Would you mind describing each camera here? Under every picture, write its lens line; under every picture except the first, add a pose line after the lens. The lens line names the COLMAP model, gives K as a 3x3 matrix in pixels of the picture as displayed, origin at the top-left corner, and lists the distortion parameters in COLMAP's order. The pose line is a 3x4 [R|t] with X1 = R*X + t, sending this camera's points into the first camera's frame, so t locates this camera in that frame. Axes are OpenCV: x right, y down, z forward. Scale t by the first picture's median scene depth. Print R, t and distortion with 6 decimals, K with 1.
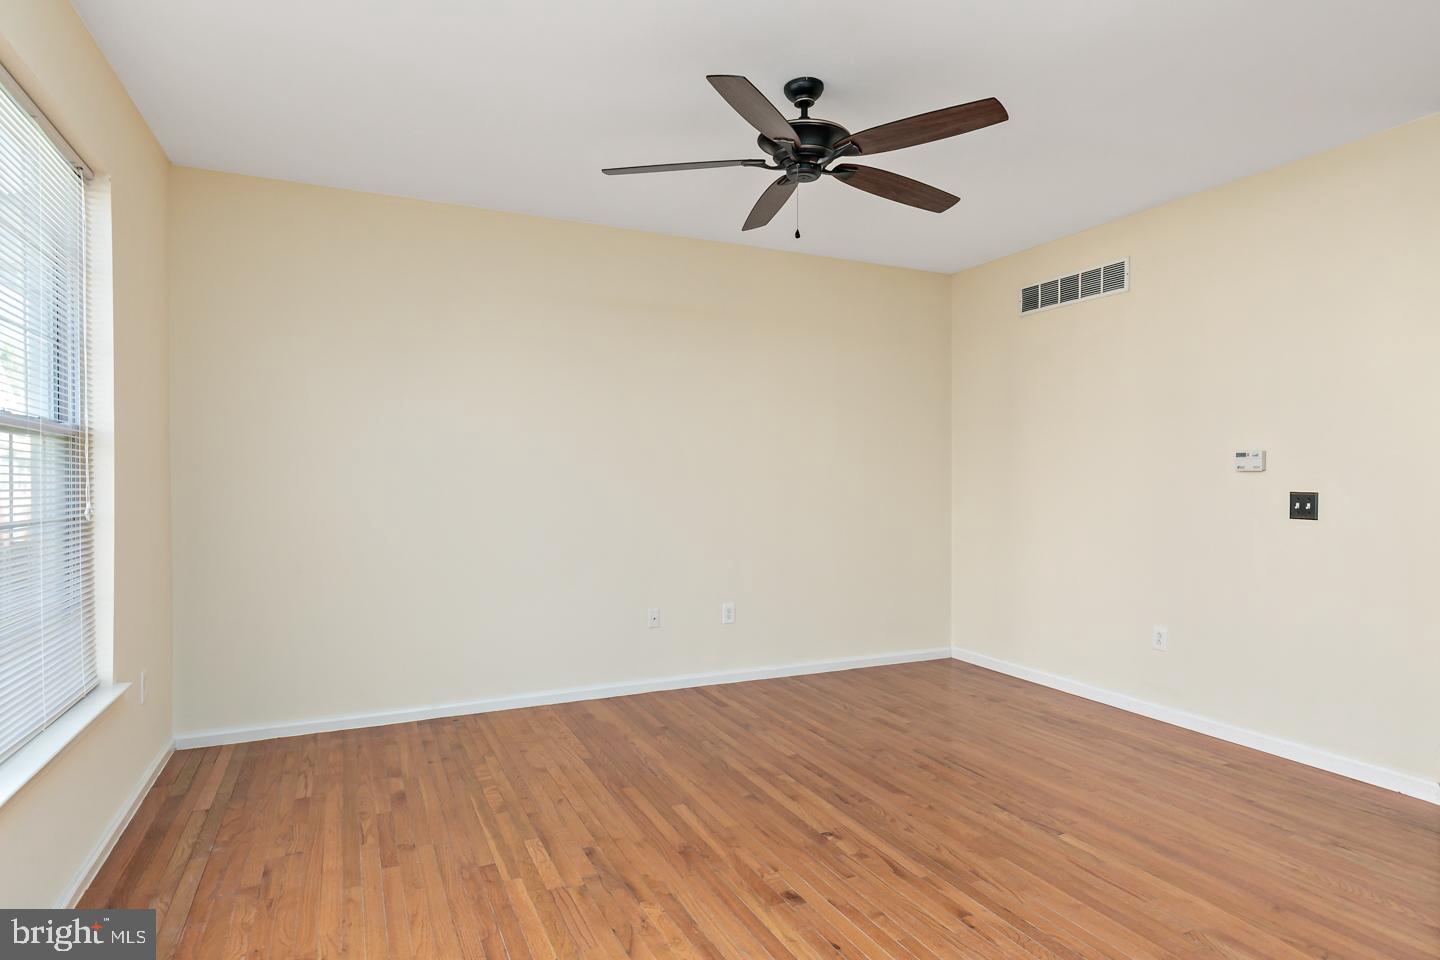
lens RADIAL K [[784.5, 0, 724.4], [0, 784.5, 484.9], [0, 0, 1]] dist [0.010896, -0.001680]
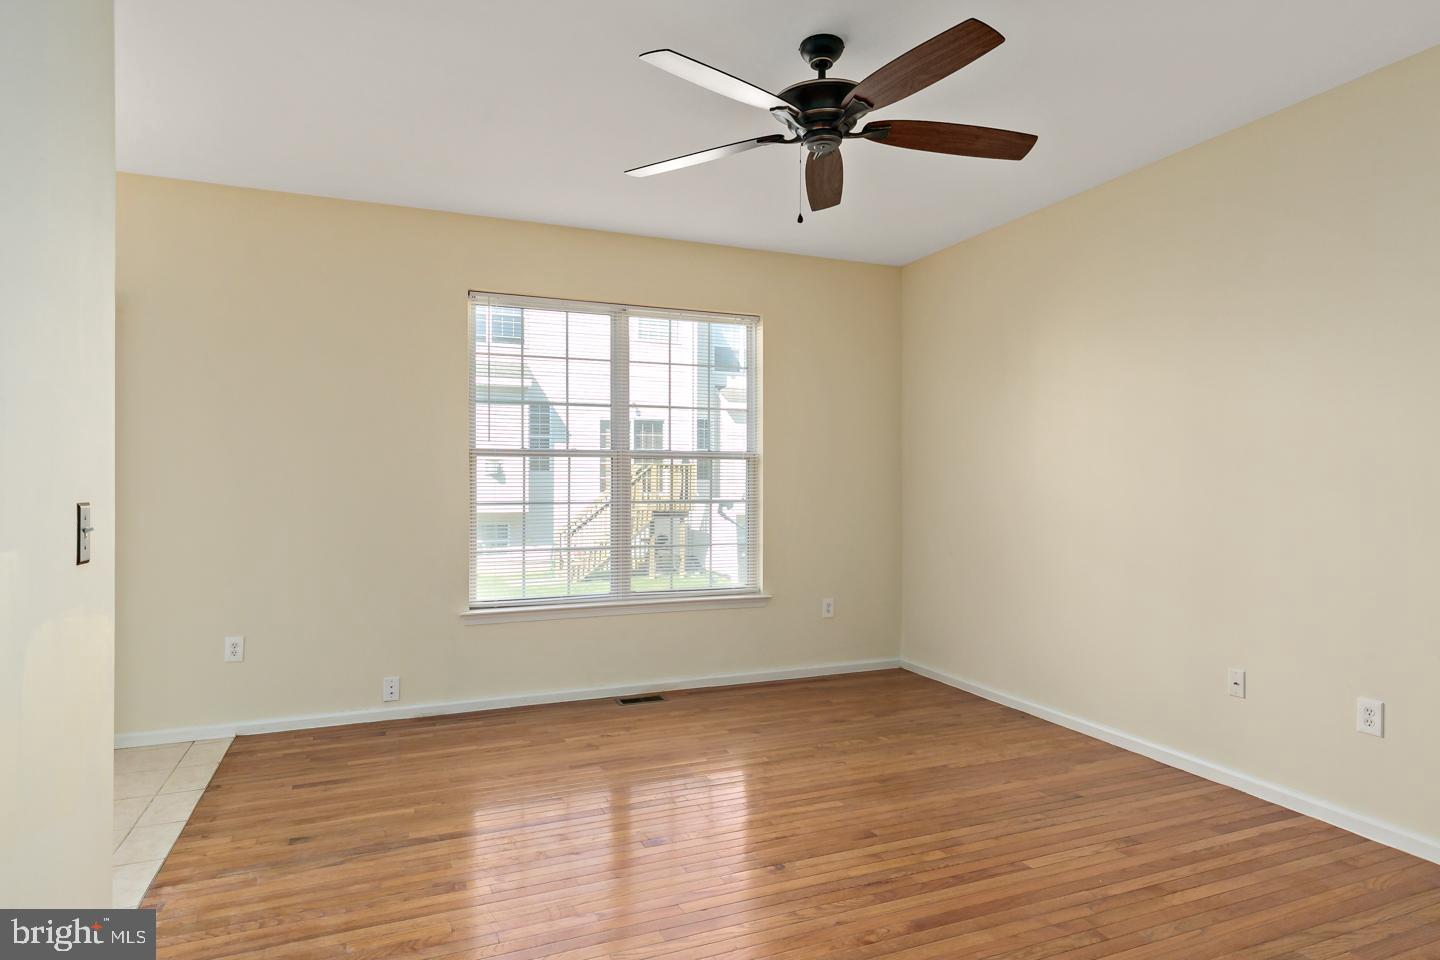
lens RADIAL K [[784.5, 0, 721.4], [0, 784.5, 477.6], [0, 0, 1]] dist [0.010896, -0.001680]
pose [[-0.016278, -0.004795, -0.999856, 0.795245], [-0.009402, 0.999945, -0.004642, -0.007354], [0.999823, 0.009325, -0.016322, 0.705213]]
